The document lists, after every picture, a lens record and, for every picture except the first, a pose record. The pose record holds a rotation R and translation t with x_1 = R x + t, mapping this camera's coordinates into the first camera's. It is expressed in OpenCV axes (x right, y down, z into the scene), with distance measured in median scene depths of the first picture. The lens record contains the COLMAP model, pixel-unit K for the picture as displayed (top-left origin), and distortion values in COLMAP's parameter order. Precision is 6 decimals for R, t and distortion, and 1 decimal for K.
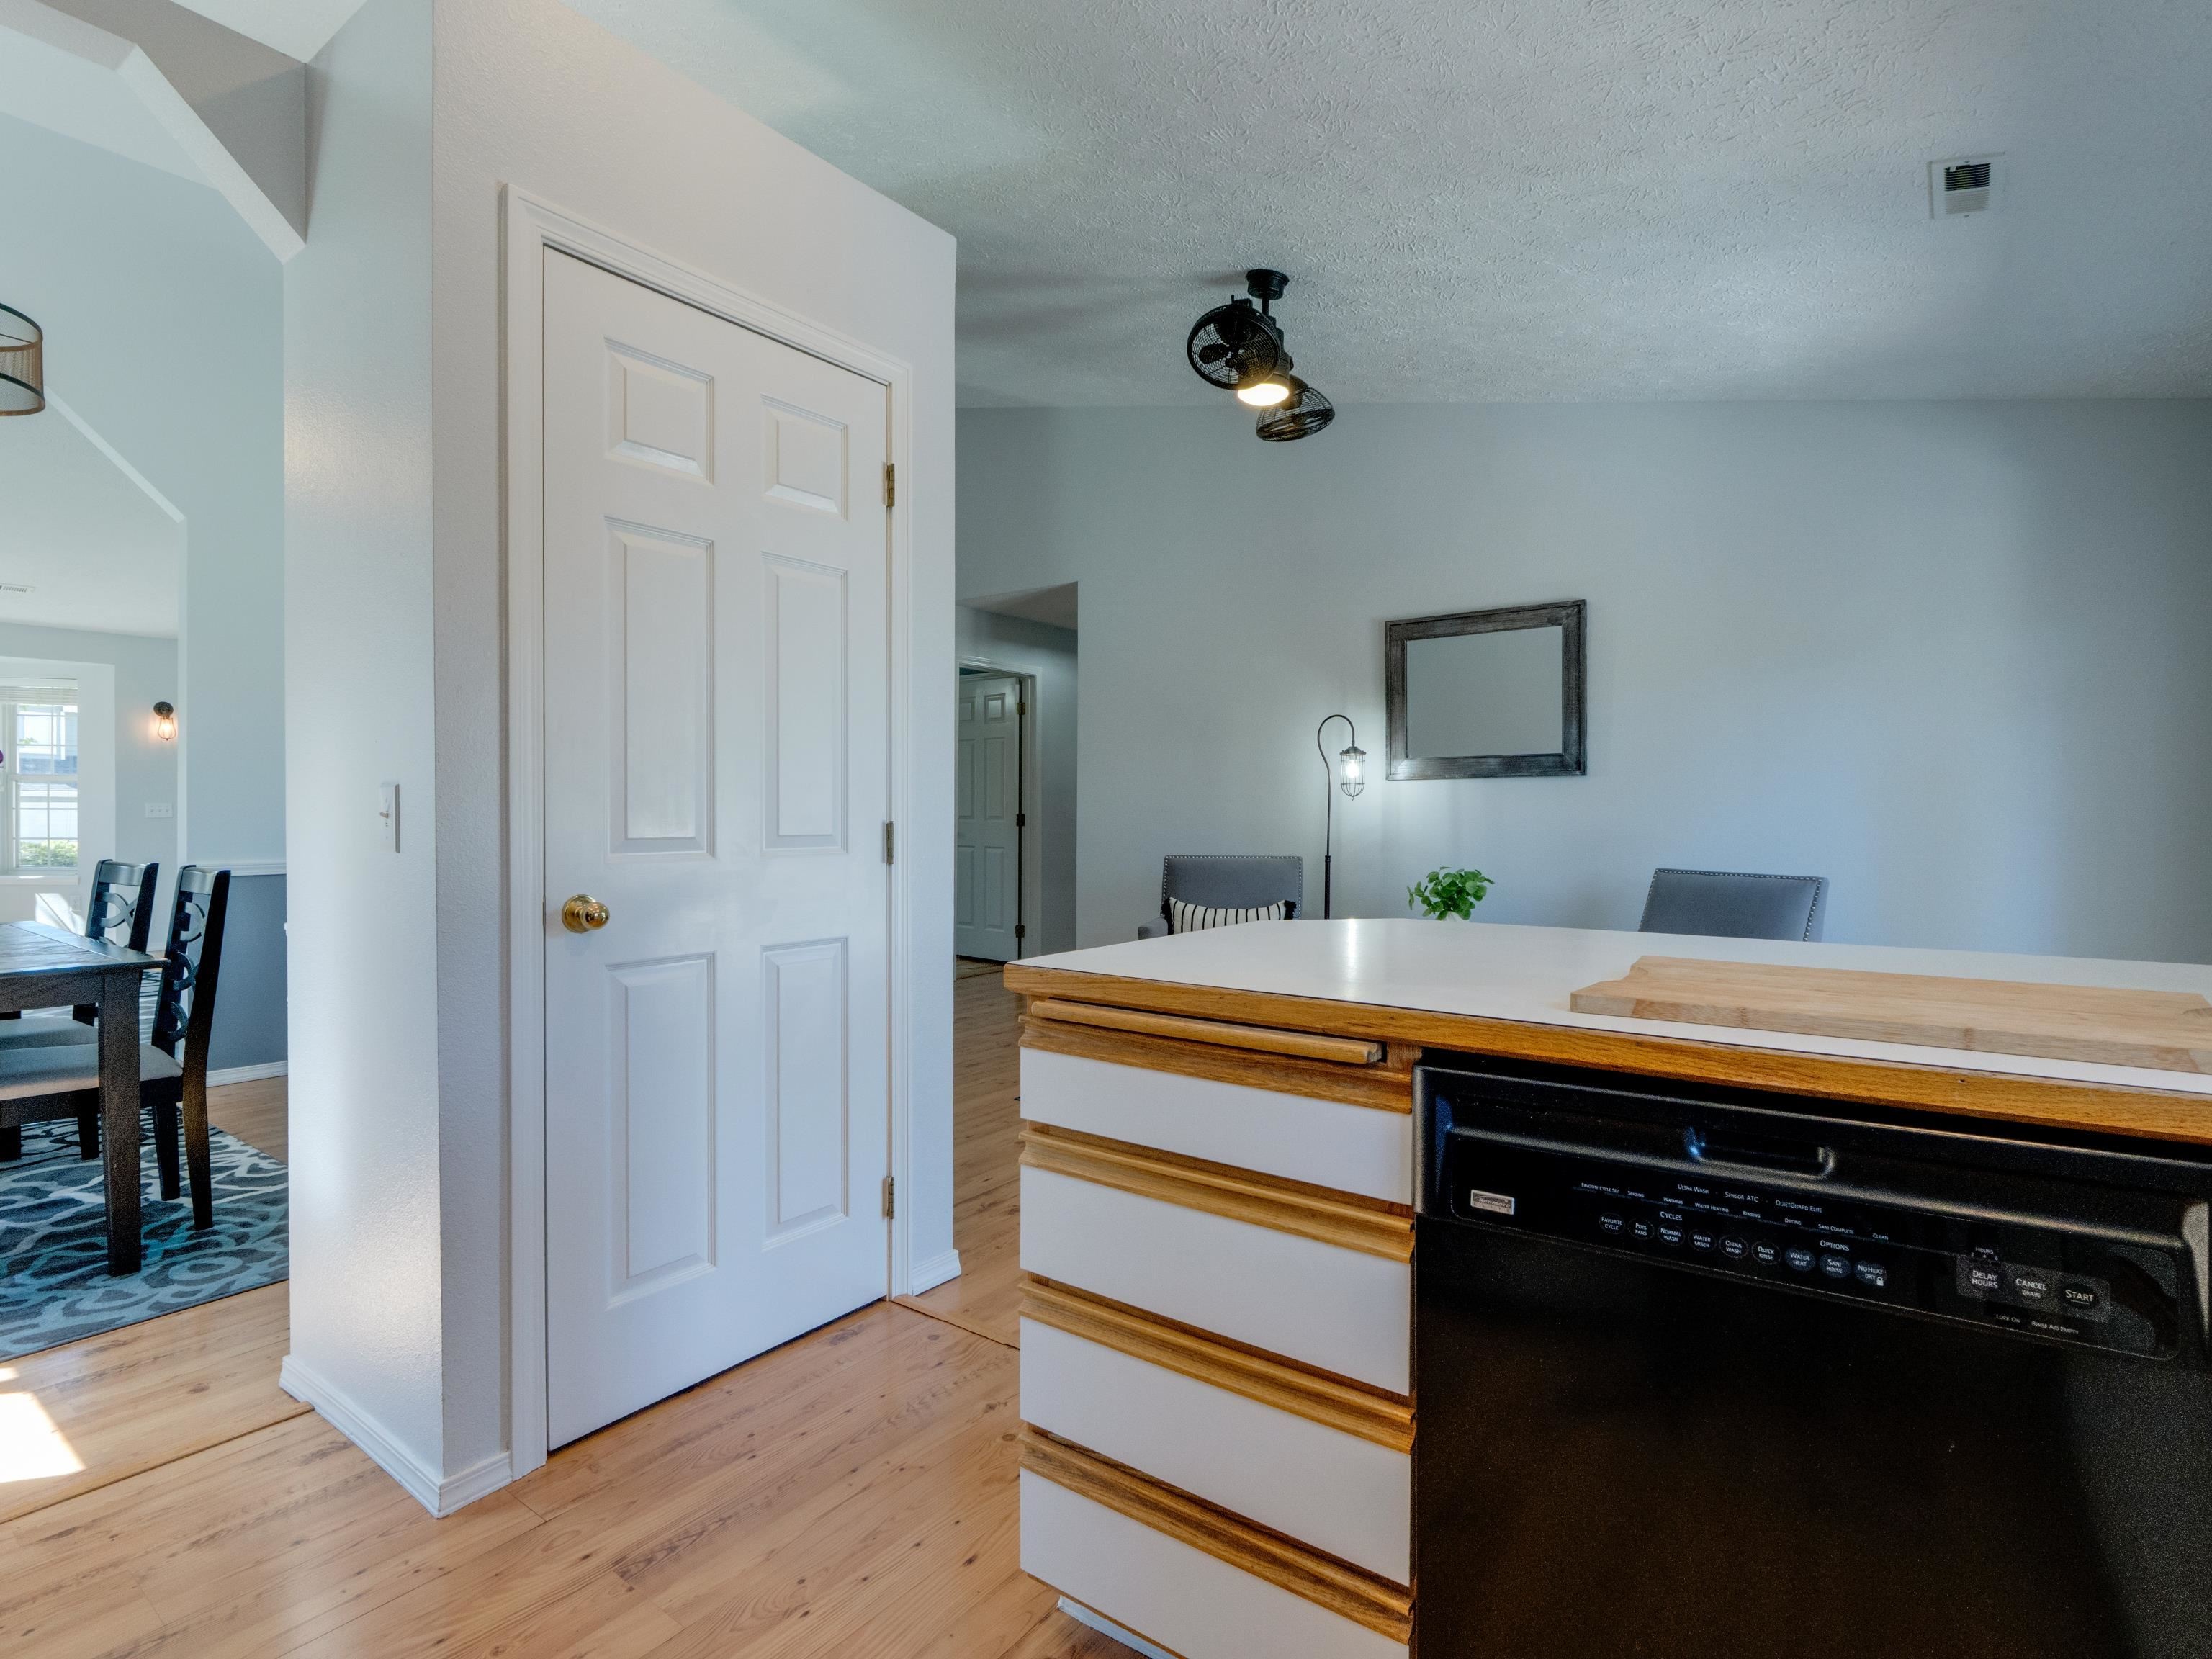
lens RADIAL K [[1097.0, 0, 1108.1], [0, 1097.0, 821.5], [0, 0, 1]] dist [-0.005943, -0.000527]
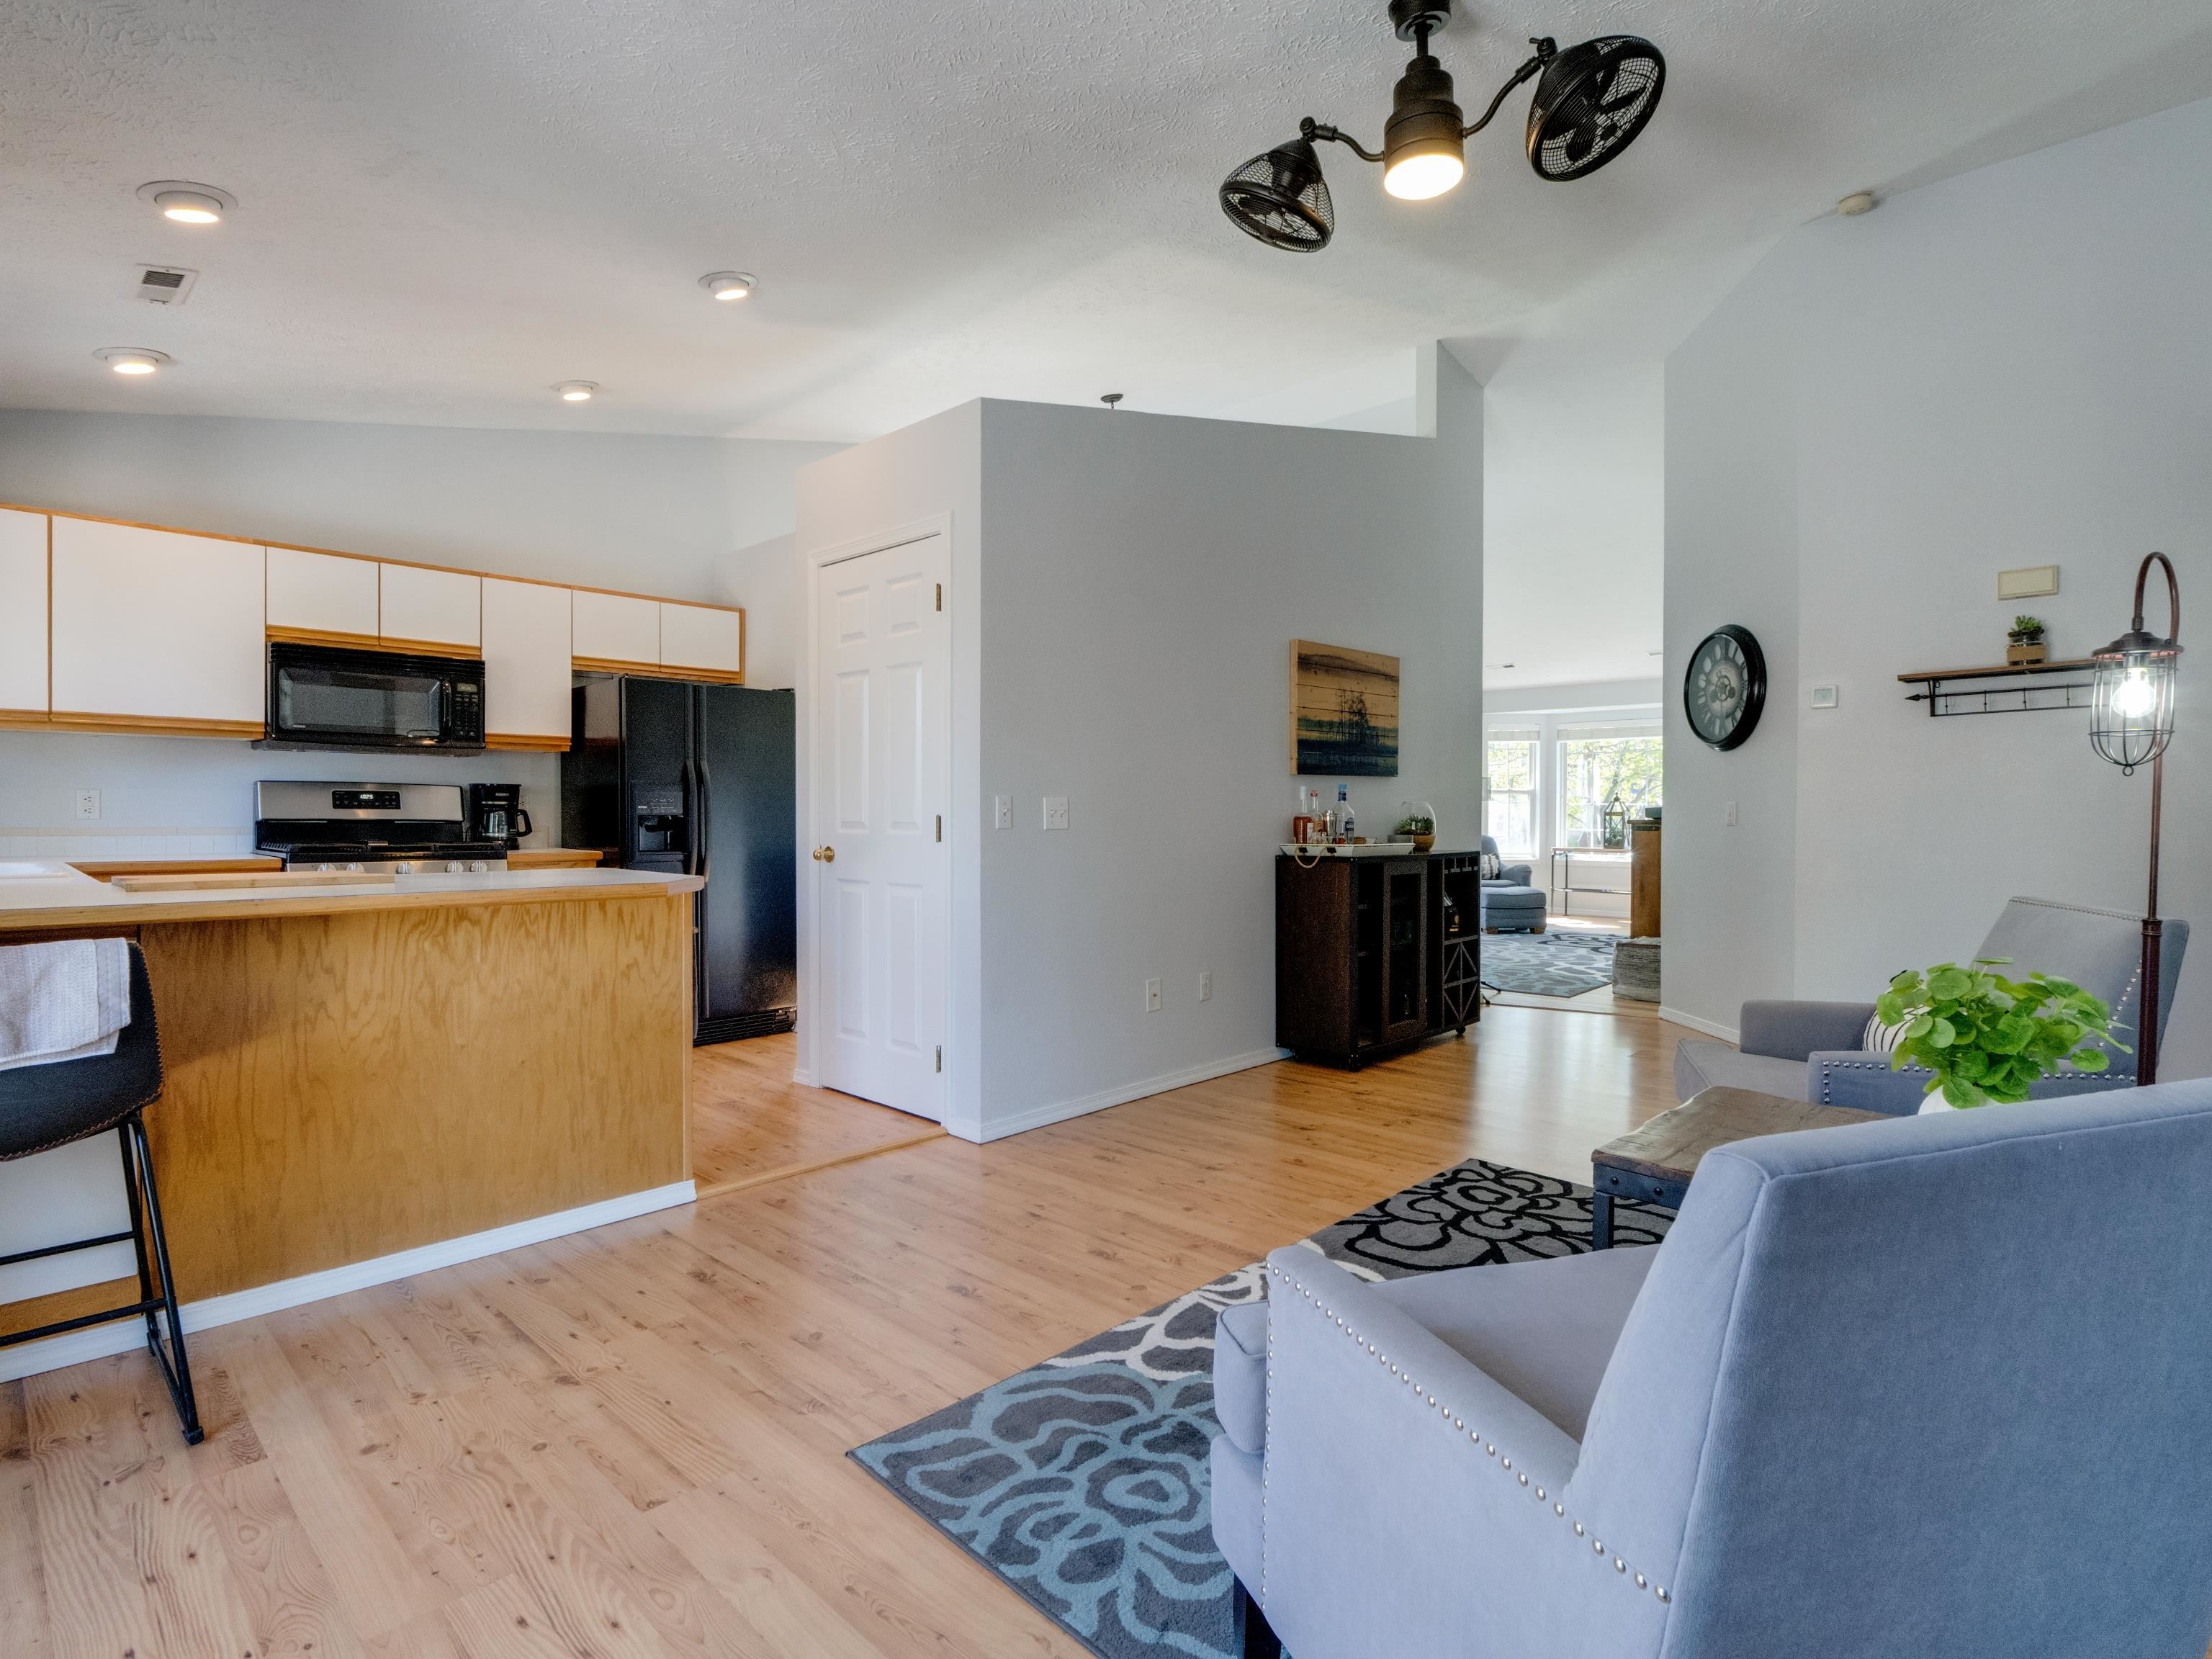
lens RADIAL K [[1097.0, 0, 1101.7], [0, 1097.0, 828.2], [0, 0, 1]] dist [-0.005943, -0.000527]
pose [[-0.129321, 0.010491, -0.991547, 1.462323], [-0.012915, 0.999841, 0.012263, -0.003469], [0.991519, 0.014392, -0.129165, 1.605509]]
